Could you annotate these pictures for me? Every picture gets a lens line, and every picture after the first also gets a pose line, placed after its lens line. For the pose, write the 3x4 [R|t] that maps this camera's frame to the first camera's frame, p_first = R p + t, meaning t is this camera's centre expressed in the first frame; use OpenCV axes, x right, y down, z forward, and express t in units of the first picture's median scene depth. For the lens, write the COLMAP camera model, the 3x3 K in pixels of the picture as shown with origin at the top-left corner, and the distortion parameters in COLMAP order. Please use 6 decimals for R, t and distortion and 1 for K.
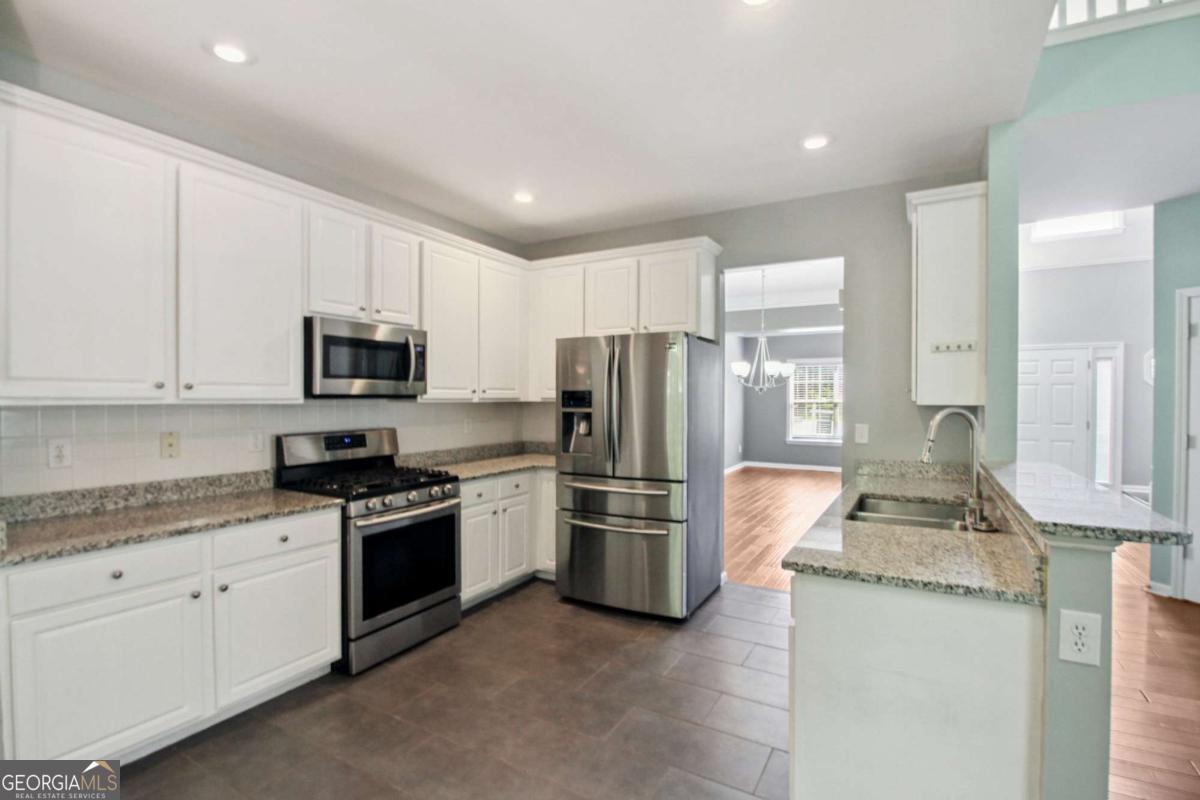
lens RADIAL K [[563.1, 0, 594.1], [0, 563.1, 402.8], [0, 0, 1]] dist [-0.000936, -0.000410]
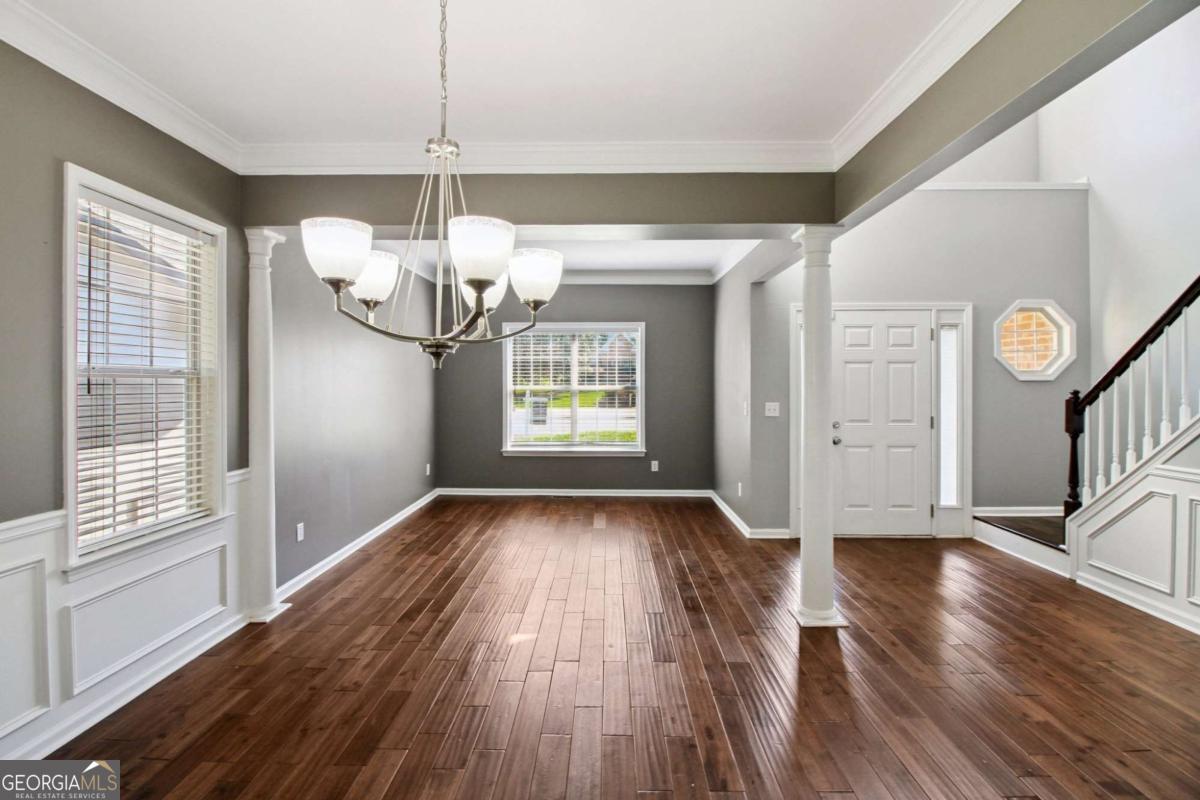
lens RADIAL K [[558.1, 0, 599.6], [0, 558.1, 394.0], [0, 0, 1]] dist [-0.019089, -0.001194]
pose [[0.867456, -0.012357, 0.497361, 0.155998], [0.006310, 0.999884, 0.013837, -0.005418], [-0.497475, -0.008864, 0.867433, 0.501160]]
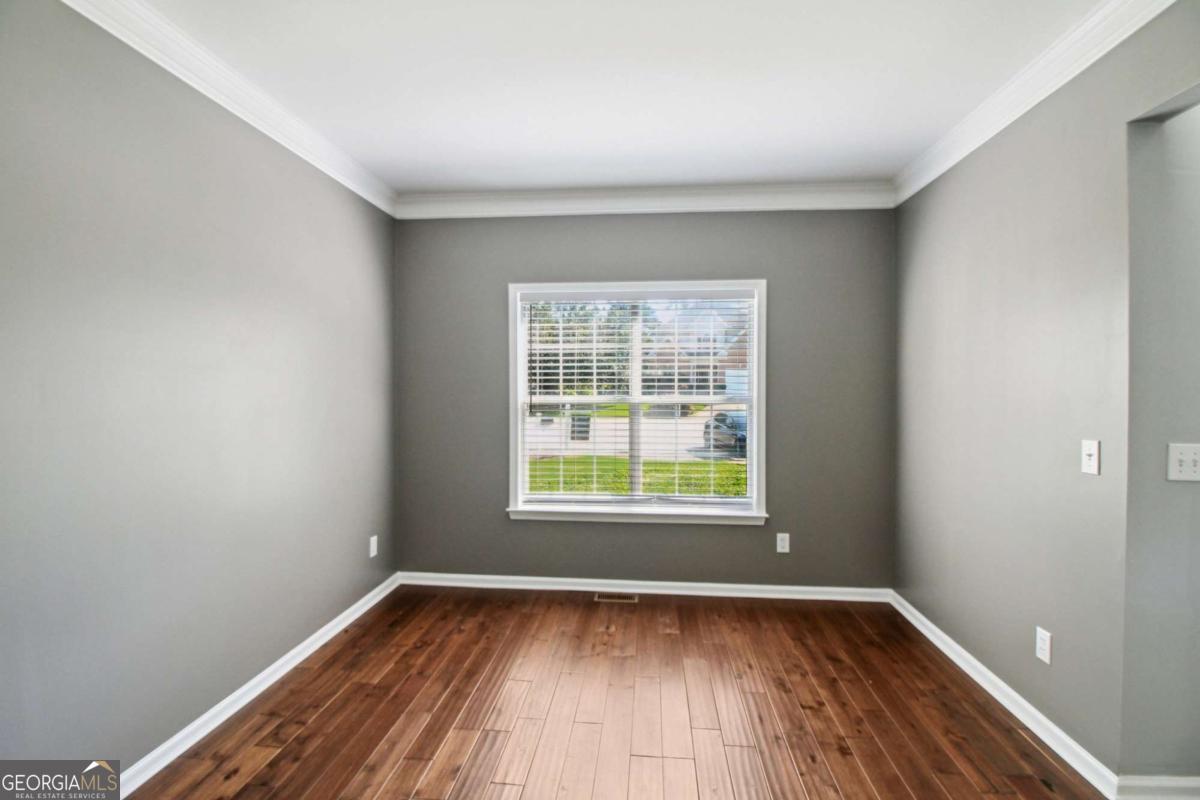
lens RADIAL K [[558.1, 0, 599.6], [0, 558.1, 394.0], [0, 0, 1]] dist [-0.019089, -0.001194]
pose [[0.904961, -0.002050, 0.425489, 0.301471], [0.005100, 0.999969, -0.006029, -0.005597], [-0.425463, 0.007626, 0.904944, 0.811554]]
